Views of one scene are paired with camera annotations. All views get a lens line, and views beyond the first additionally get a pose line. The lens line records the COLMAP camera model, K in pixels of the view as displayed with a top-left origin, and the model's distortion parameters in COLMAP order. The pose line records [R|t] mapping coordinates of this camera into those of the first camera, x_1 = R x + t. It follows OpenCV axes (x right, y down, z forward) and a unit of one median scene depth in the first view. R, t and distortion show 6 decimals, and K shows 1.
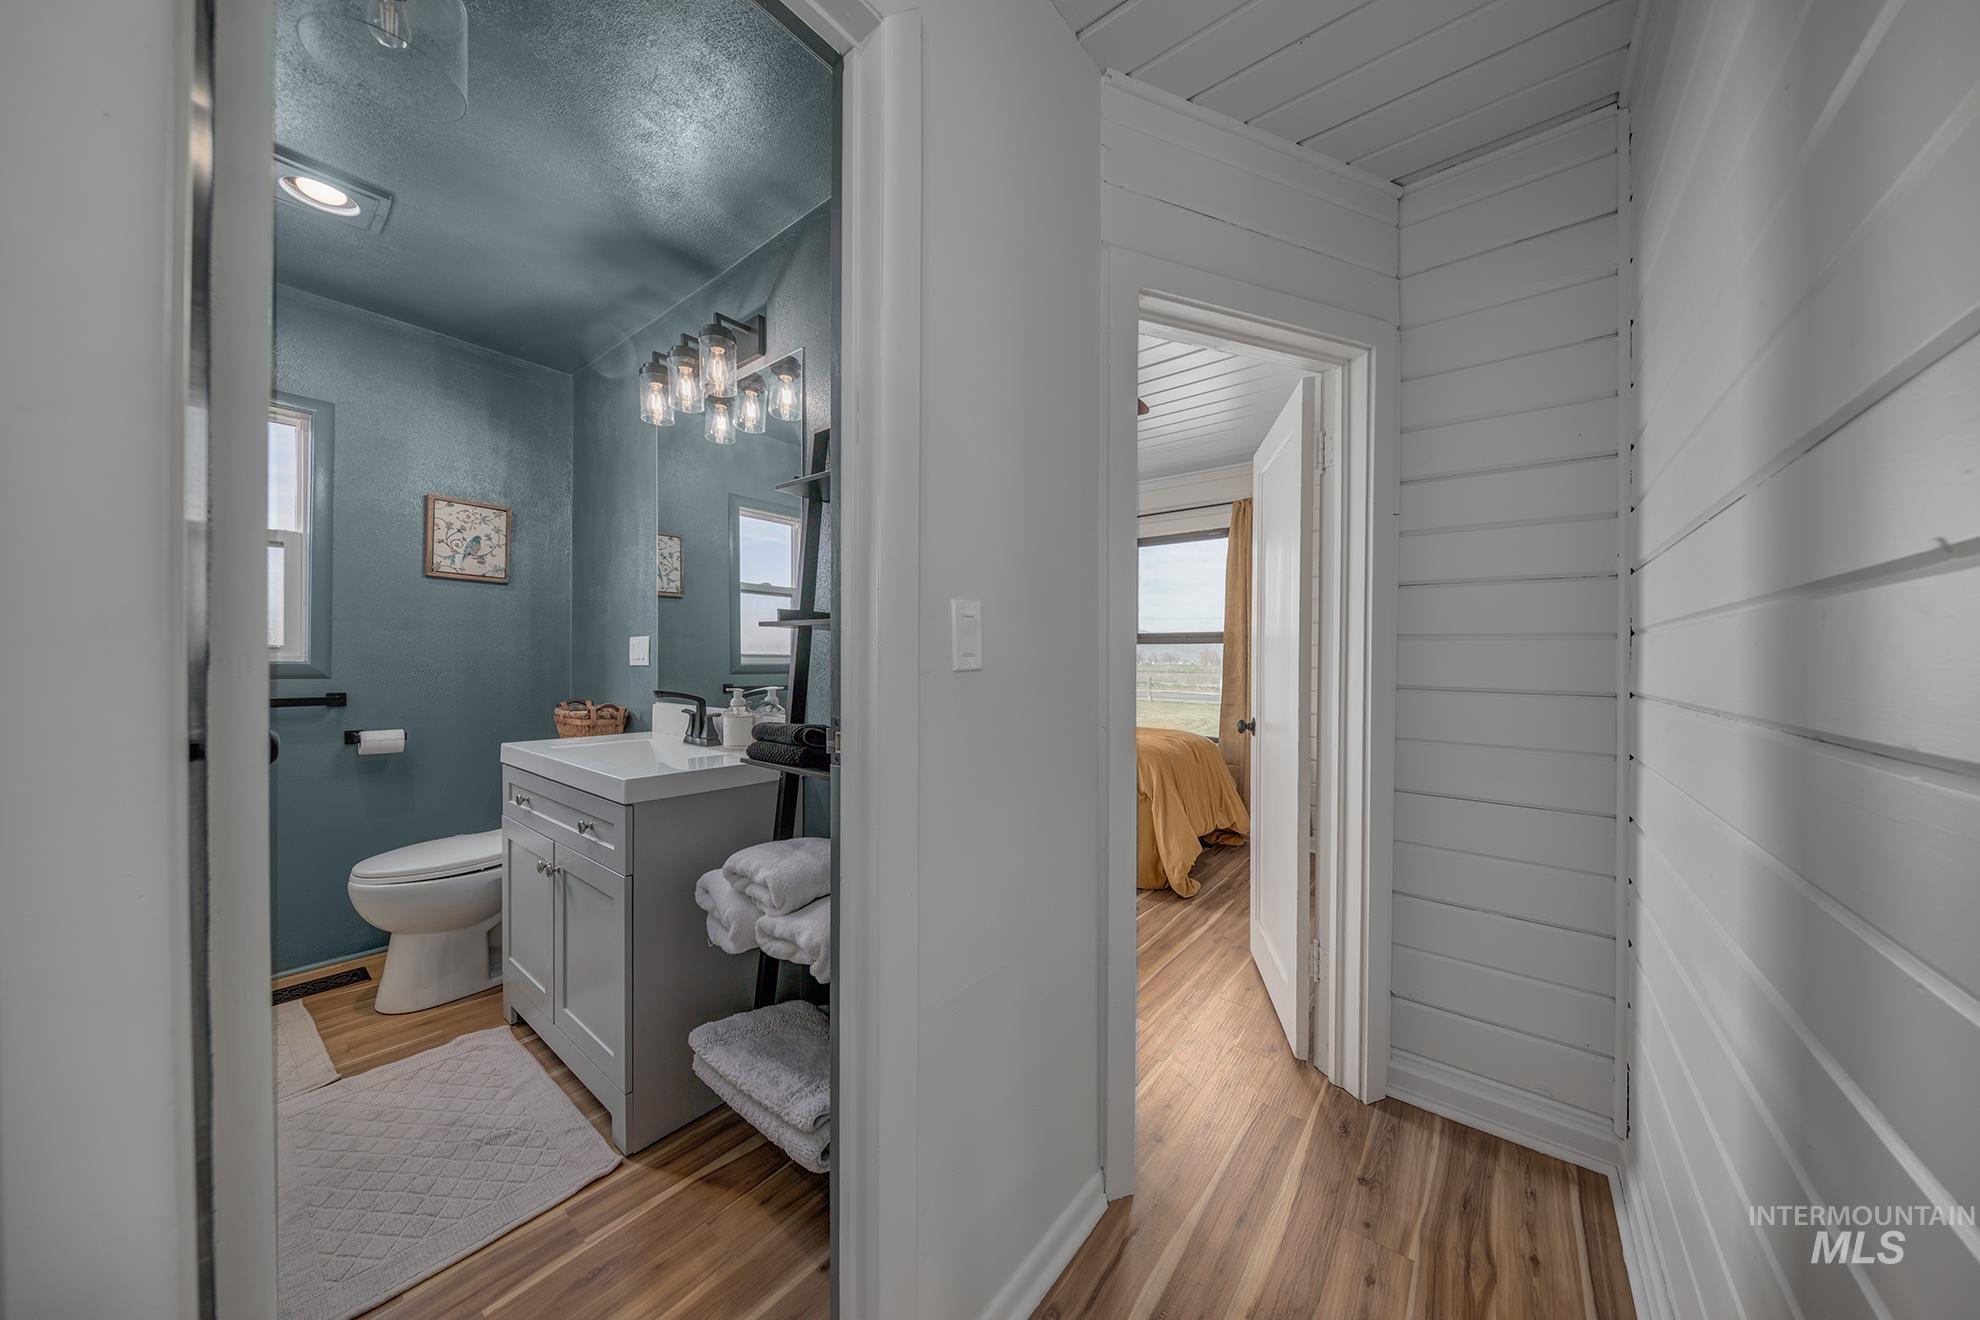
lens RADIAL K [[634.2, 0, 1002.5], [0, 634.2, 676.6], [0, 0, 1]] dist [-0.007926, -0.000325]
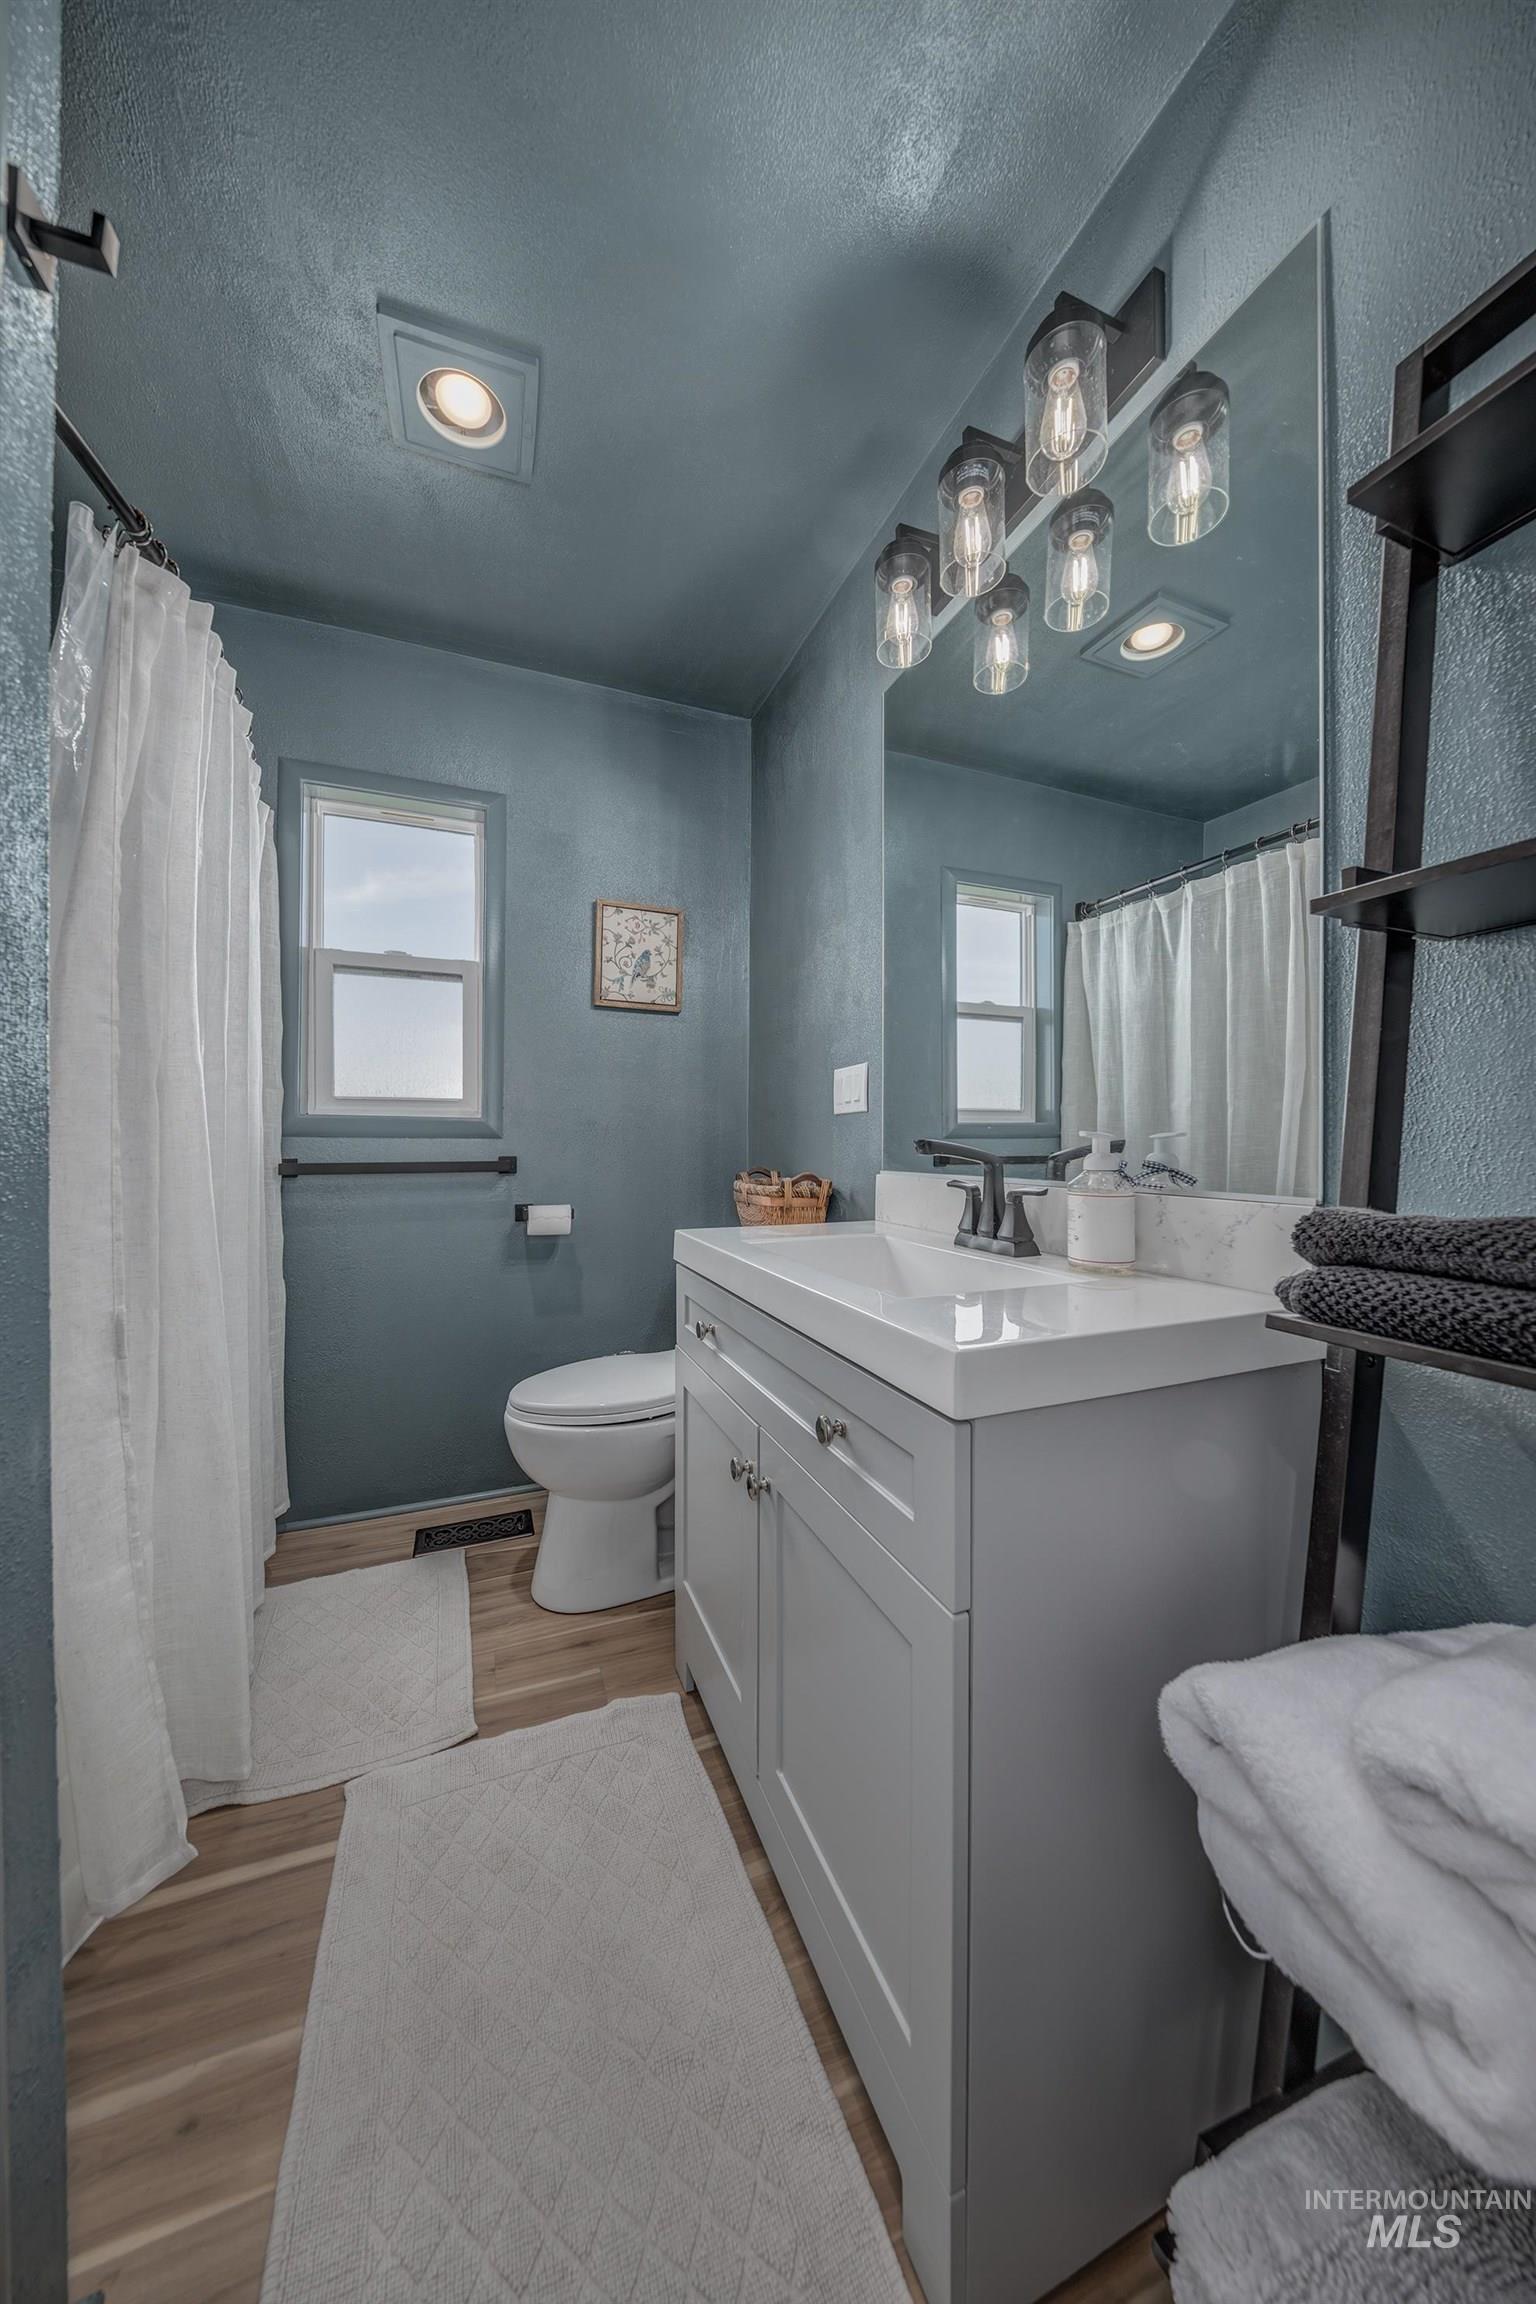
lens RADIAL K [[738.0, 0, 762.5], [0, 738.0, 1154.5], [0, 0, 1]] dist [-0.007926, -0.000325]
pose [[0.857335, -0.005358, -0.514730, -0.299745], [-0.000232, 0.999942, -0.010795, 0.033345], [0.514758, 0.009374, 0.857284, 0.363426]]
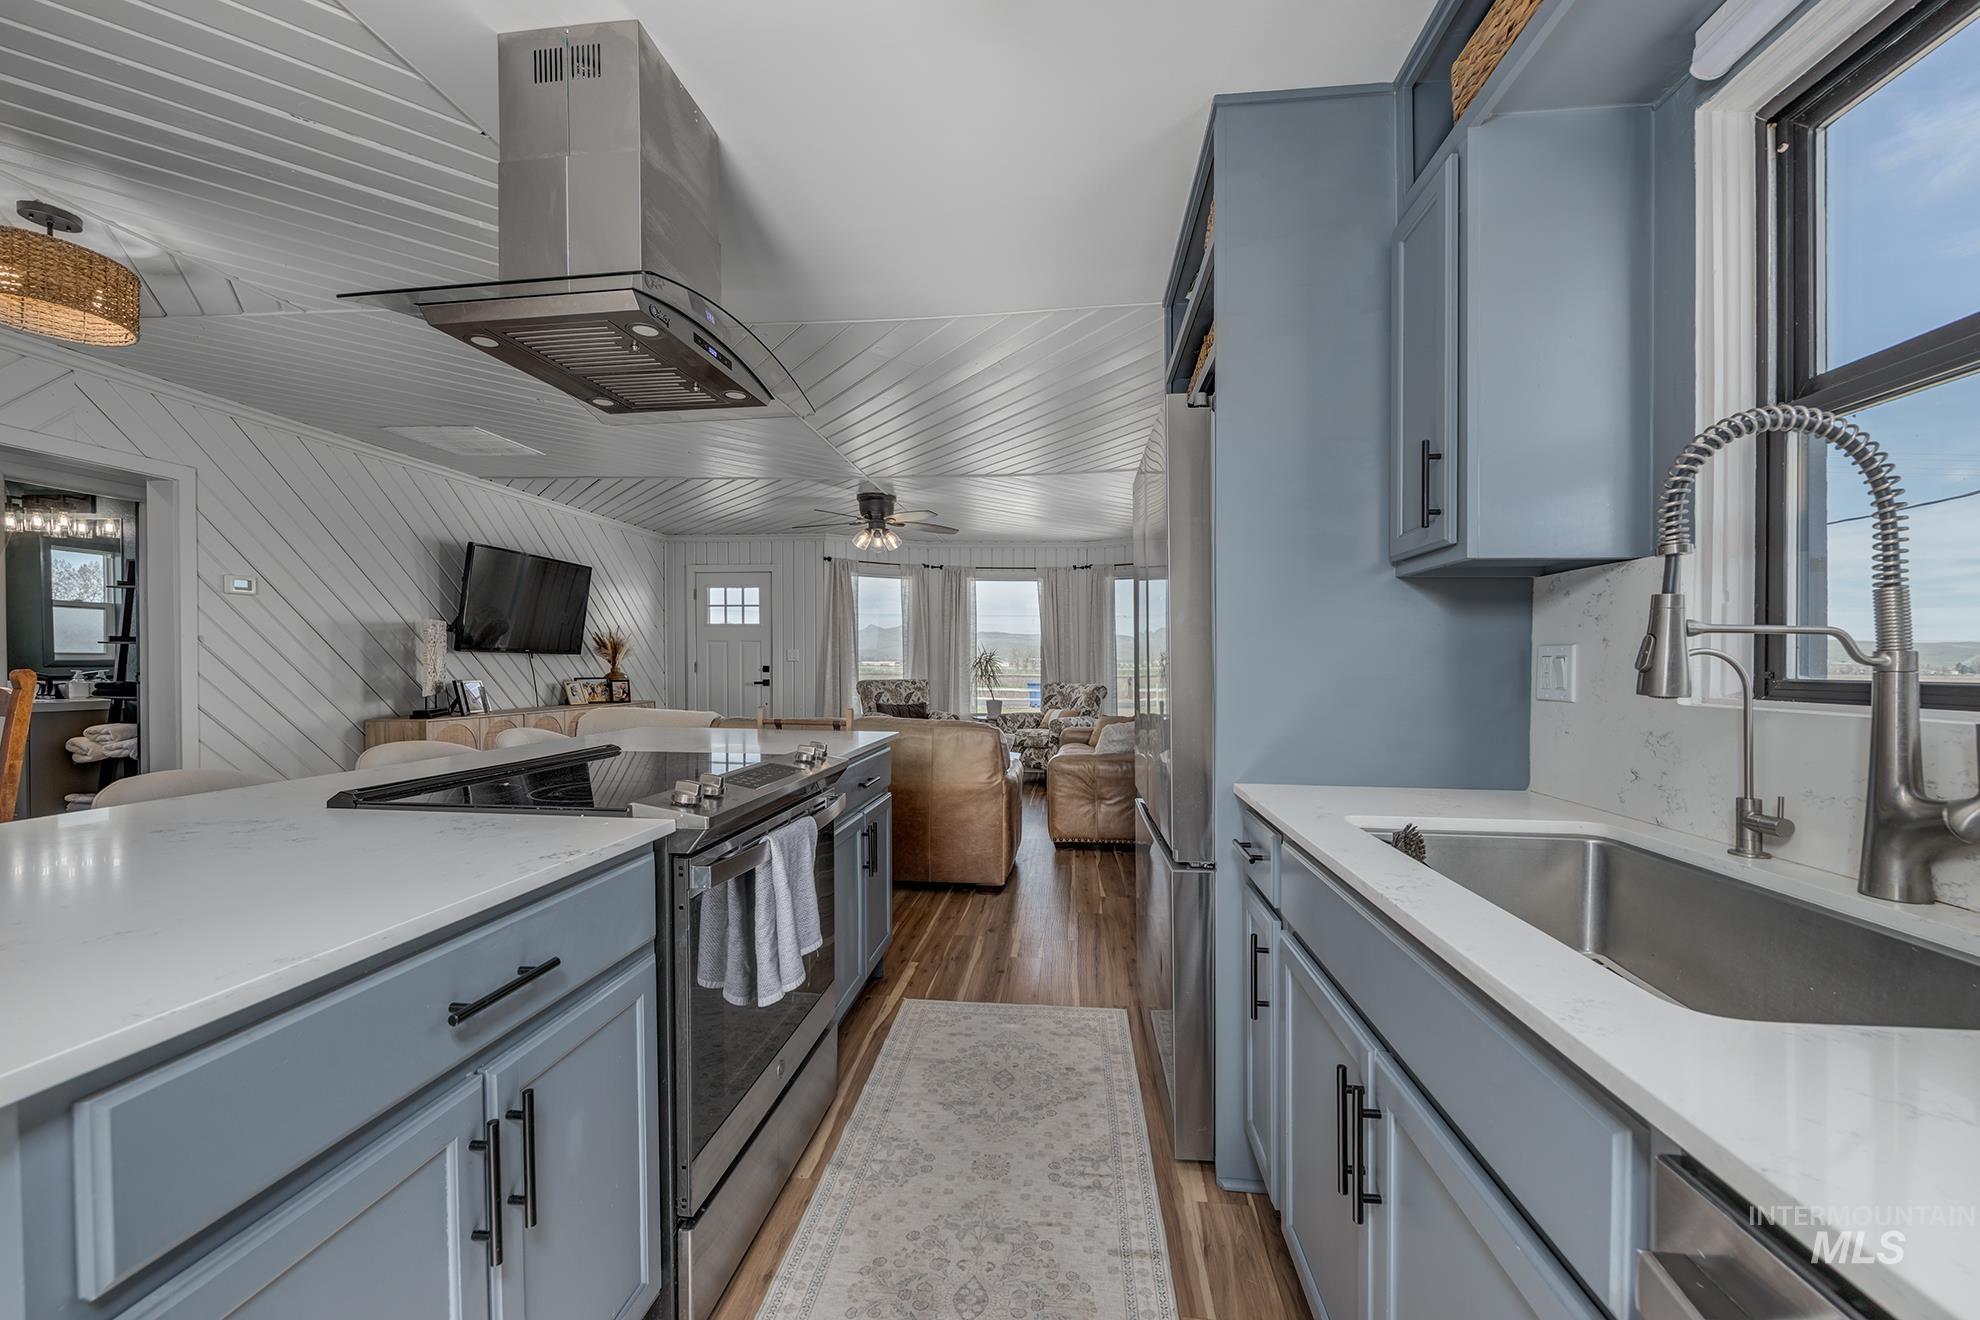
lens RADIAL K [[763.9, 0, 976.6], [0, 763.9, 676.7], [0, 0, 1]] dist [0.001998, -0.000377]
pose [[0.854892, -0.008988, 0.518728, 0.723906], [0.004899, 0.999945, 0.009252, 0.023738], [-0.518782, -0.005368, 0.854889, -2.412300]]
